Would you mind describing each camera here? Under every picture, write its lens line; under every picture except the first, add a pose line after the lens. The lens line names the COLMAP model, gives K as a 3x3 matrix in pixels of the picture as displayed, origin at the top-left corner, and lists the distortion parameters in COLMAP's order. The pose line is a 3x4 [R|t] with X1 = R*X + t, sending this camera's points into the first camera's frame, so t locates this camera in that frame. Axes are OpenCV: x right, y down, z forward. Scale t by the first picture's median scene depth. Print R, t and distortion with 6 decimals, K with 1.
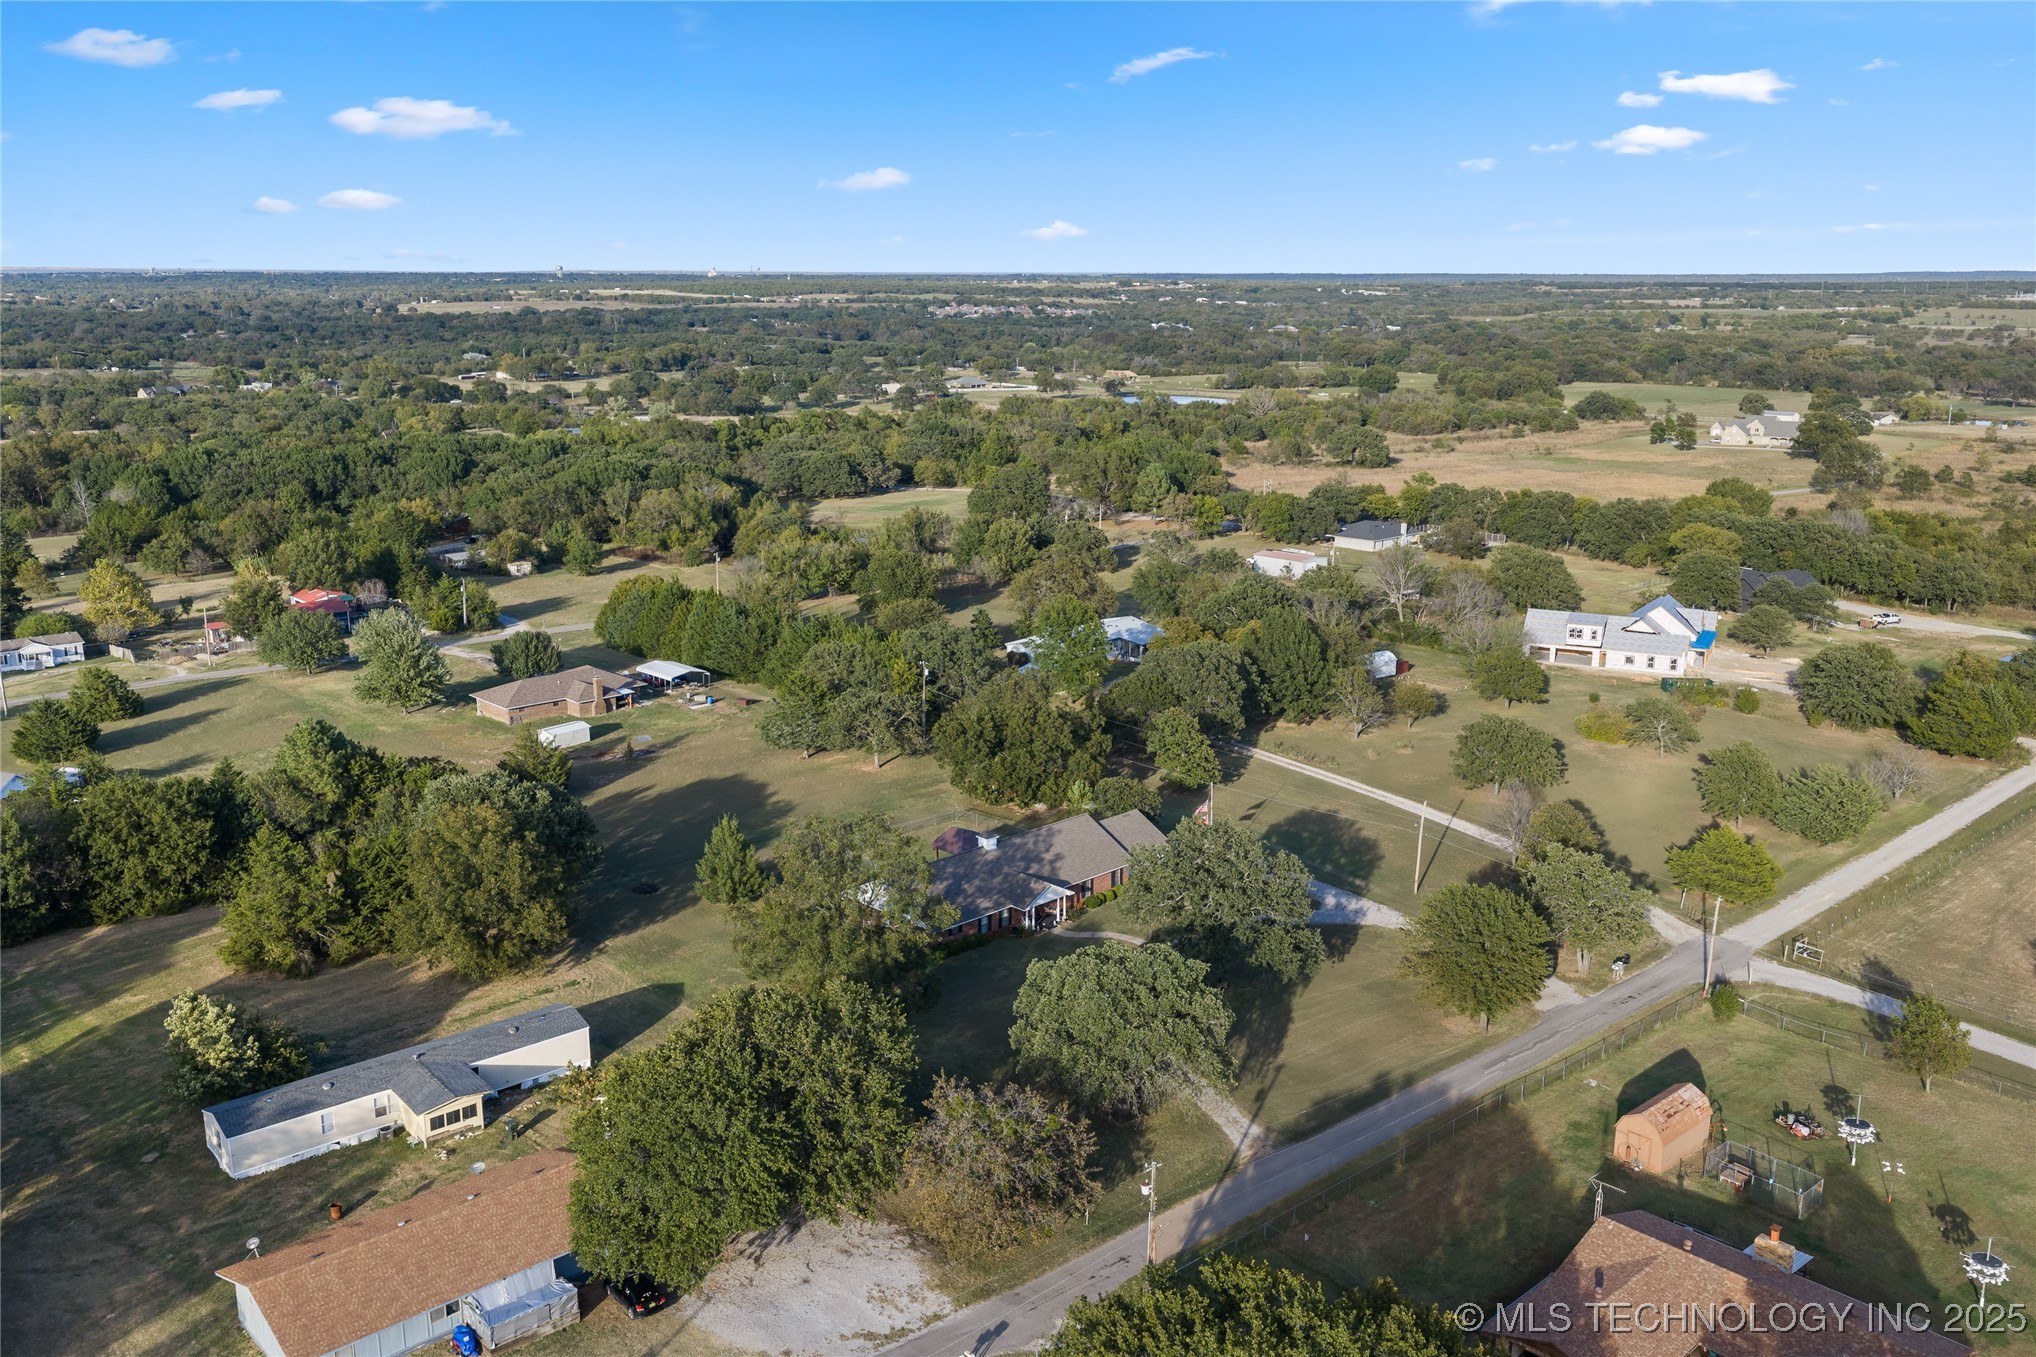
lens RADIAL K [[1657.3, 0, 1018.0], [0, 1657.3, 678.5], [0, 0, 1]] dist [0.028369, -0.045441]
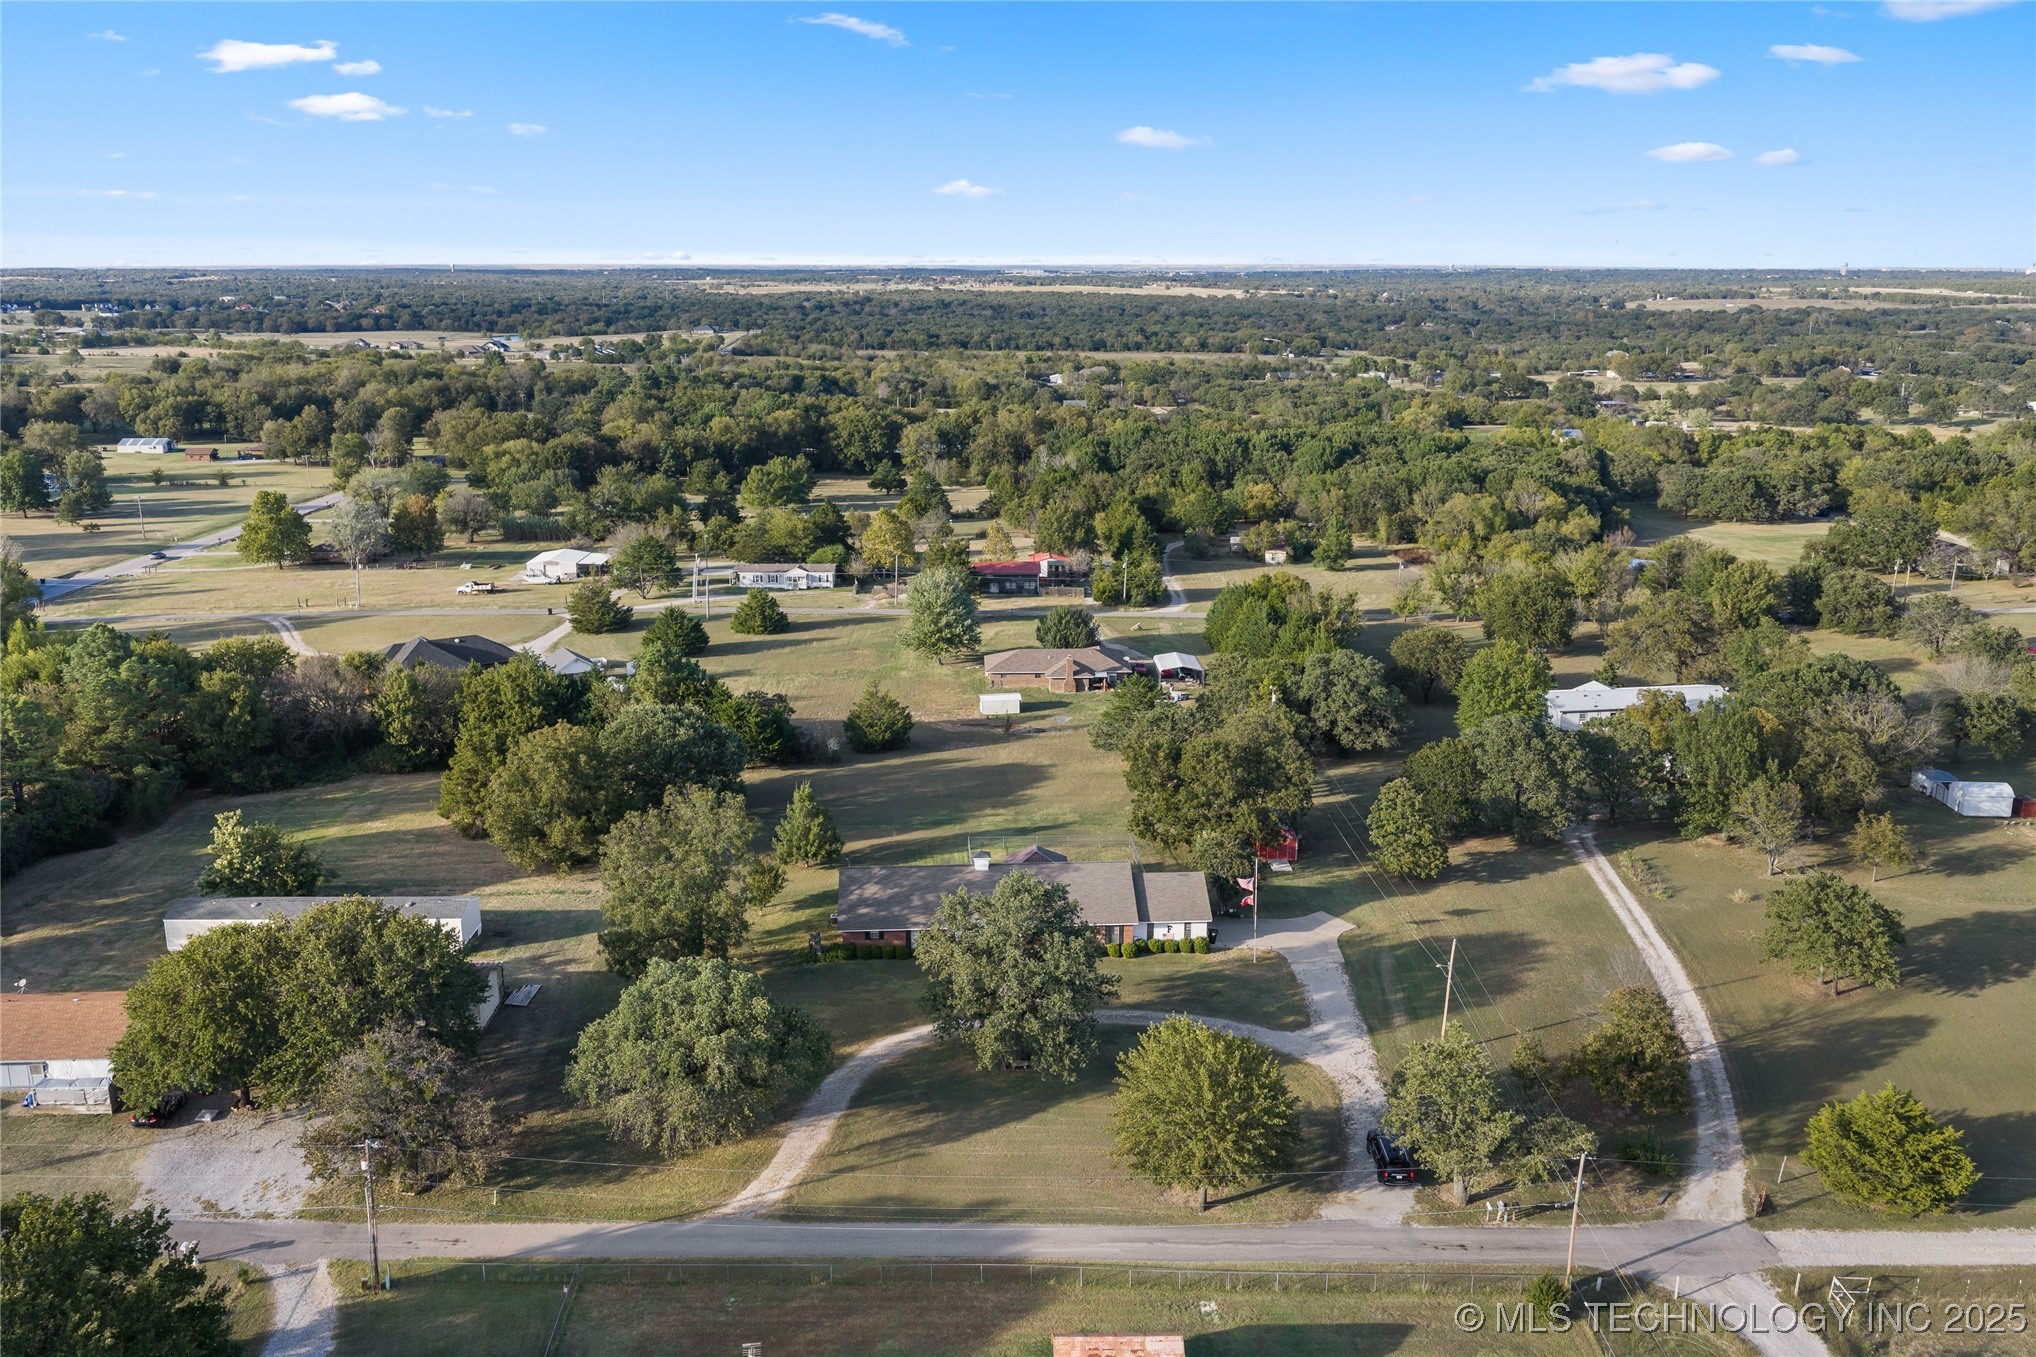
lens RADIAL K [[1657.3, 0, 1018.0], [0, 1657.3, 678.5], [0, 0, 1]] dist [0.028369, -0.045441]
pose [[0.767506, 0.153970, -0.622276, 0.366956], [-0.152859, 0.986683, 0.055601, -0.039492], [0.622550, 0.052446, 0.780820, 0.163992]]
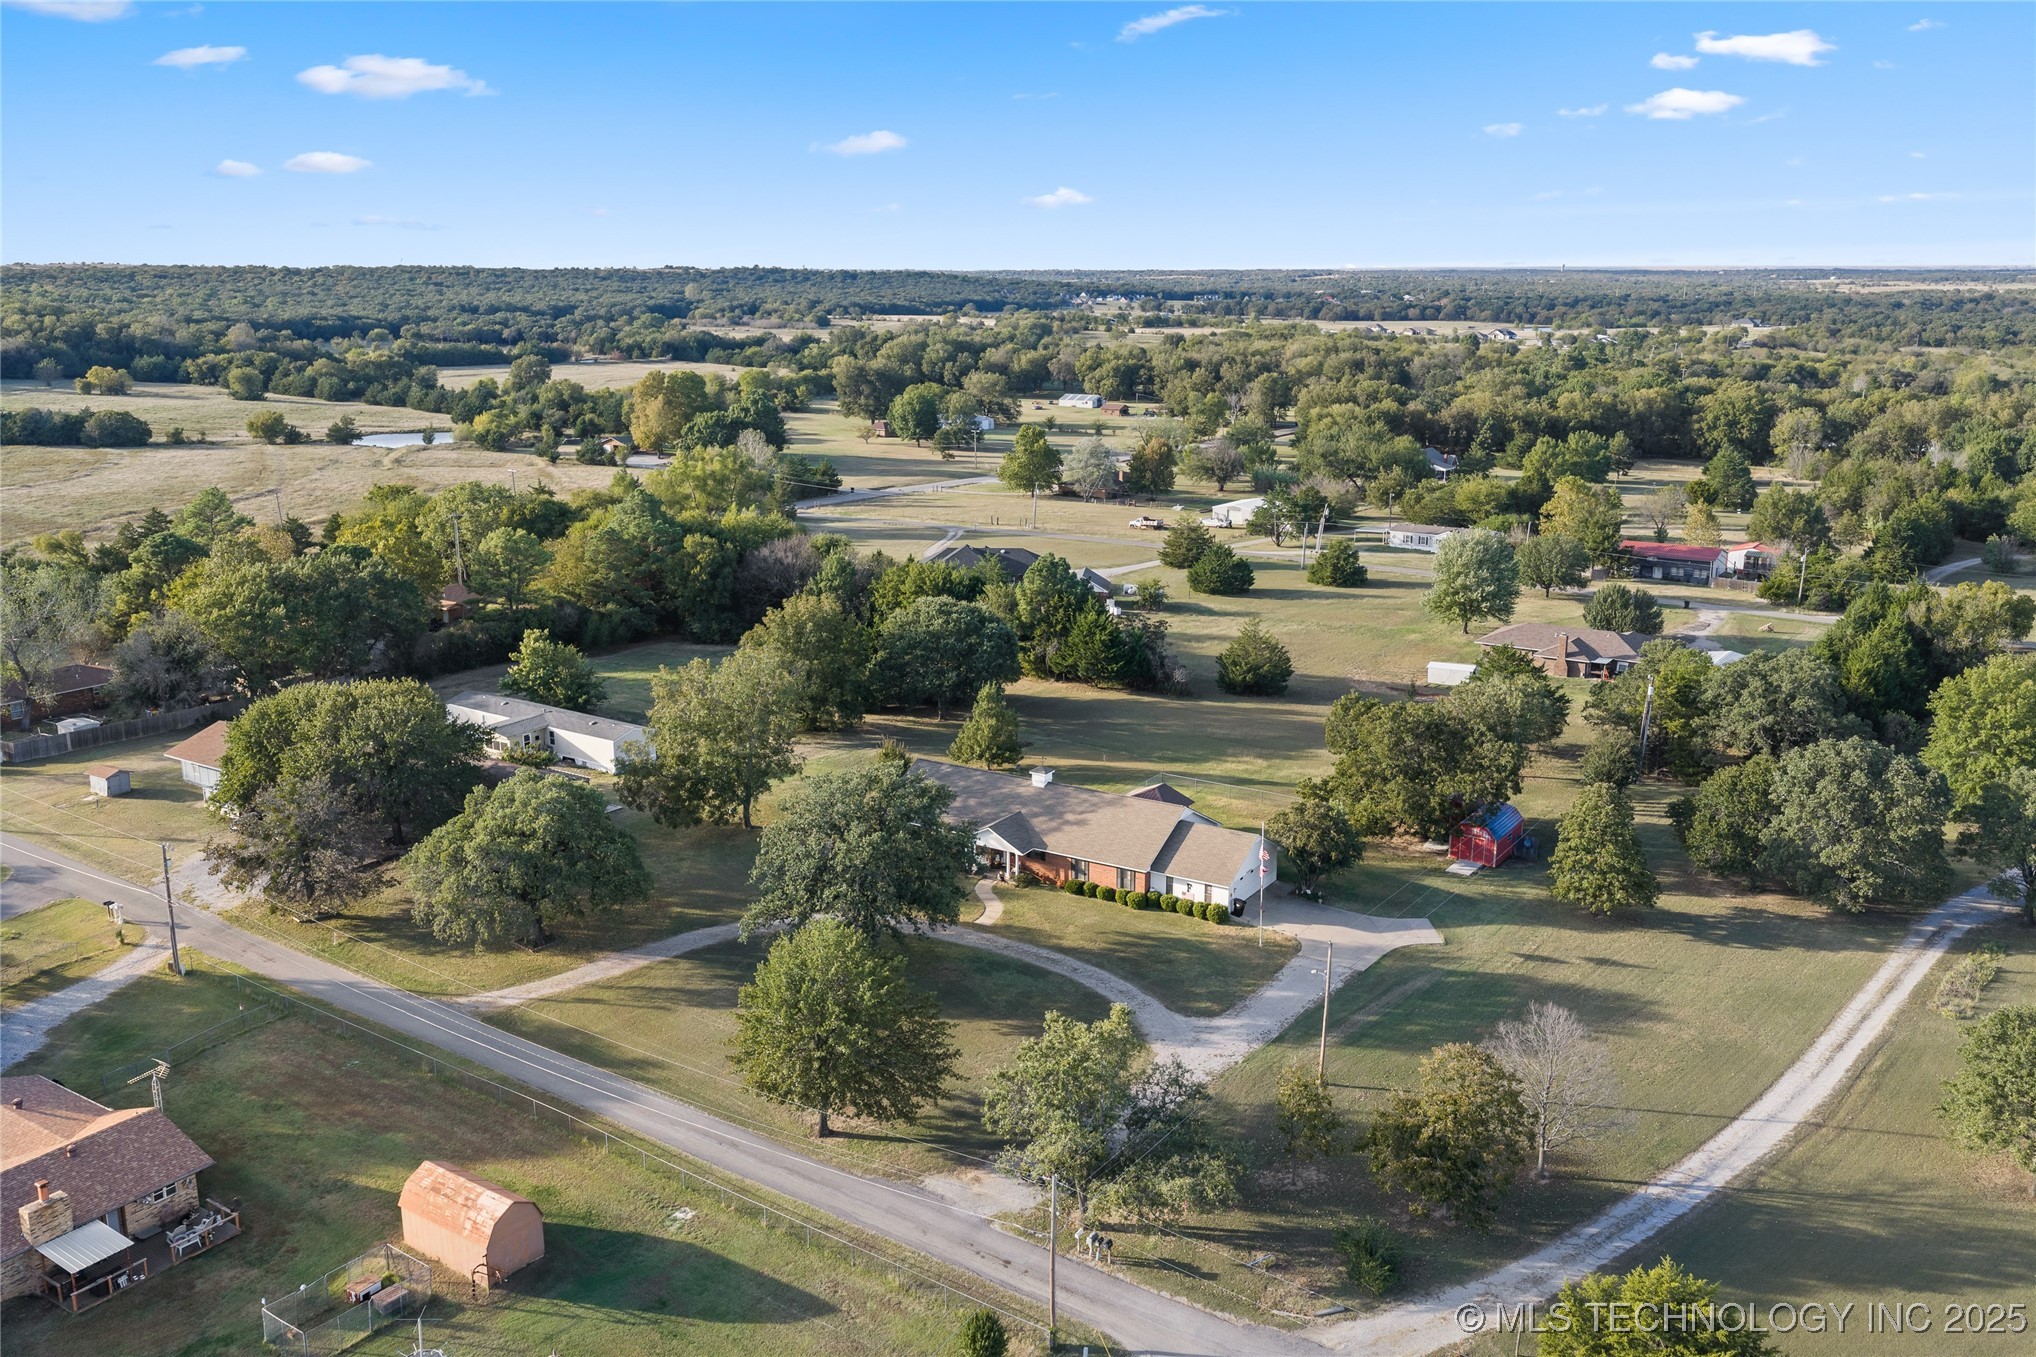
lens RADIAL K [[1657.3, 0, 1018.0], [0, 1657.3, 678.5], [0, 0, 1]] dist [0.028369, -0.045441]
pose [[0.257804, 0.233032, -0.937674, 0.505248], [-0.228942, 0.957575, 0.175033, -0.065862], [0.938681, 0.169549, 0.300217, 0.450909]]
